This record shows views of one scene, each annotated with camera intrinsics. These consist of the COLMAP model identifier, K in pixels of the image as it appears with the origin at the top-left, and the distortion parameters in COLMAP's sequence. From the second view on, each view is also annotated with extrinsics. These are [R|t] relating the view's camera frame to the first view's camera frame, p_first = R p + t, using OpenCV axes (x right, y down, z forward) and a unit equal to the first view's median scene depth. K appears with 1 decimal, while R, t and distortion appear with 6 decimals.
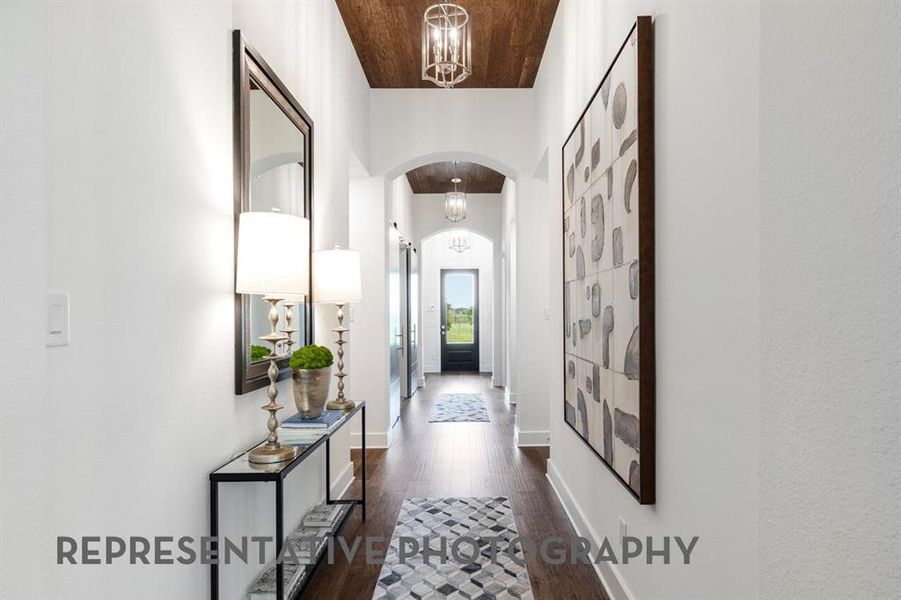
lens RADIAL K [[544.8, 0, 453.6], [0, 544.8, 305.6], [0, 0, 1]] dist [0.000776, -0.000674]
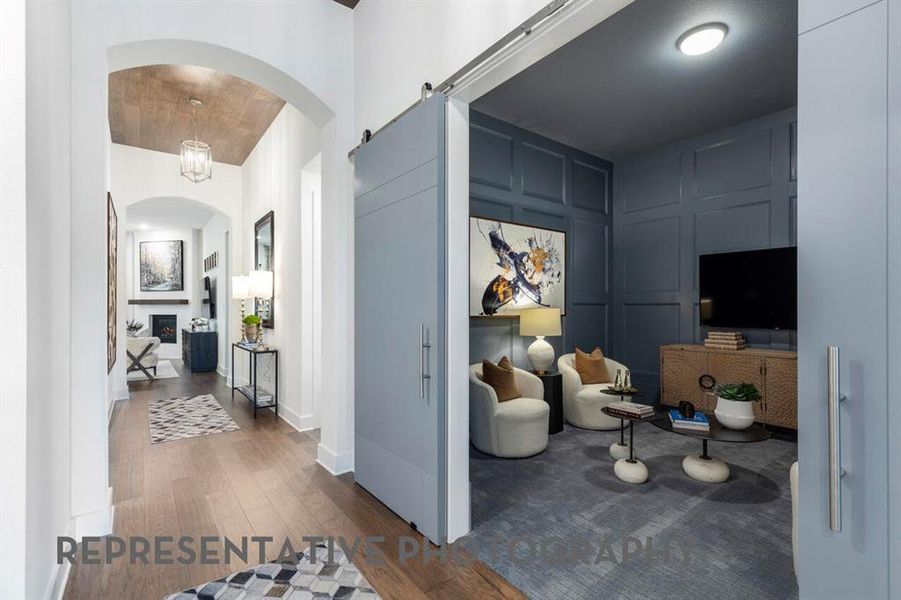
lens RADIAL K [[403.8, 0, 456.1], [0, 403.8, 309.4], [0, 0, 1]] dist [0.001103, 0.000049]
pose [[-0.778779, 0.002304, -0.627294, 0.154050], [0.006571, 0.999968, -0.004485, 0.043516], [0.627264, -0.007615, -0.778769, 2.461532]]
